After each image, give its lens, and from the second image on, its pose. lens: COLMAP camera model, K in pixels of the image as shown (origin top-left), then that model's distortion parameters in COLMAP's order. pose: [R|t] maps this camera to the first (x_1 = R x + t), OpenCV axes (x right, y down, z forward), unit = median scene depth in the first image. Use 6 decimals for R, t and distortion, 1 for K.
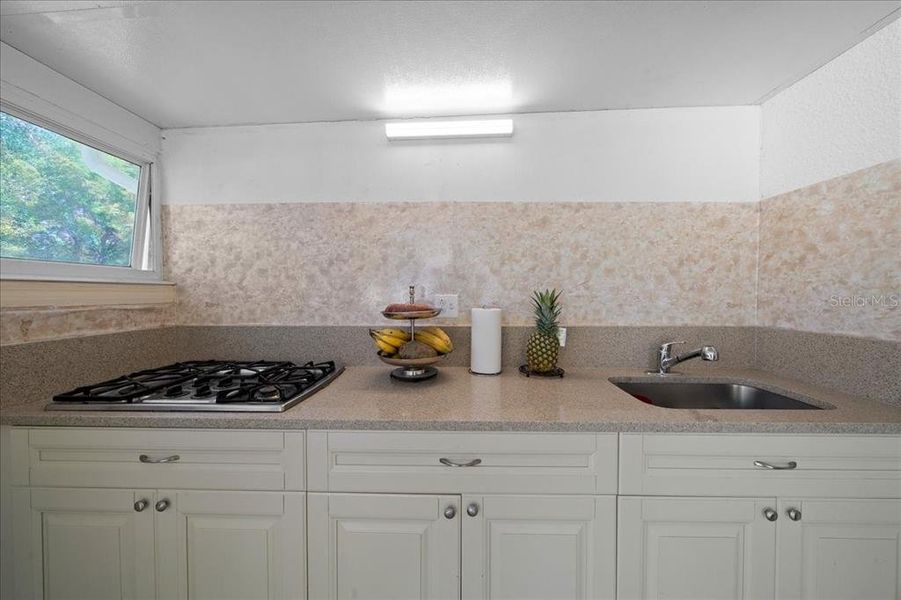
lens RADIAL K [[312.3, 0, 449.4], [0, 312.3, 297.9], [0, 0, 1]] dist [-0.008234, 0.000390]
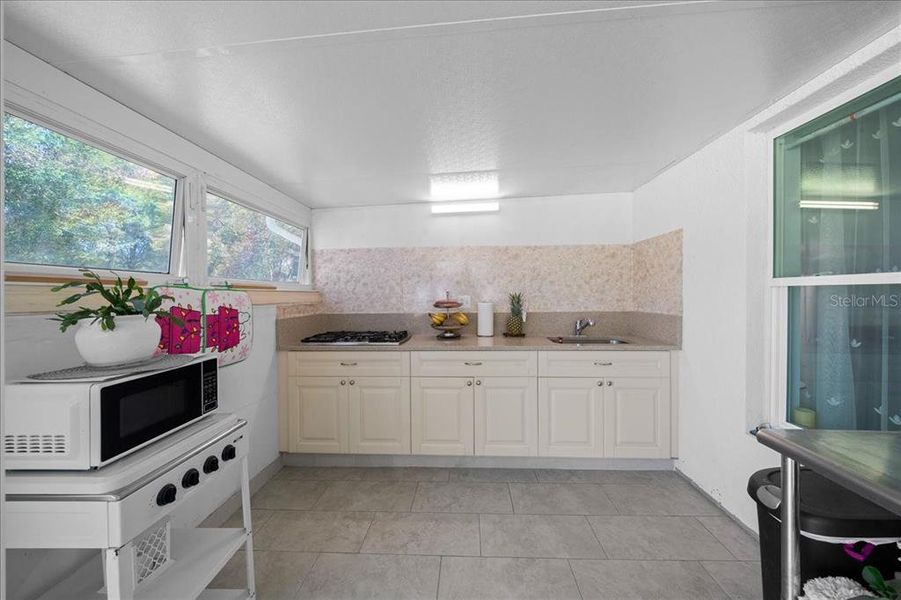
lens RADIAL K [[312.3, 0, 452.3], [0, 312.3, 299.4], [0, 0, 1]] dist [-0.008234, 0.000390]
pose [[0.999809, -0.009353, -0.017146, -0.053248], [0.009299, 0.999952, -0.003213, 0.017048], [0.017176, 0.003053, 0.999848, -0.934035]]
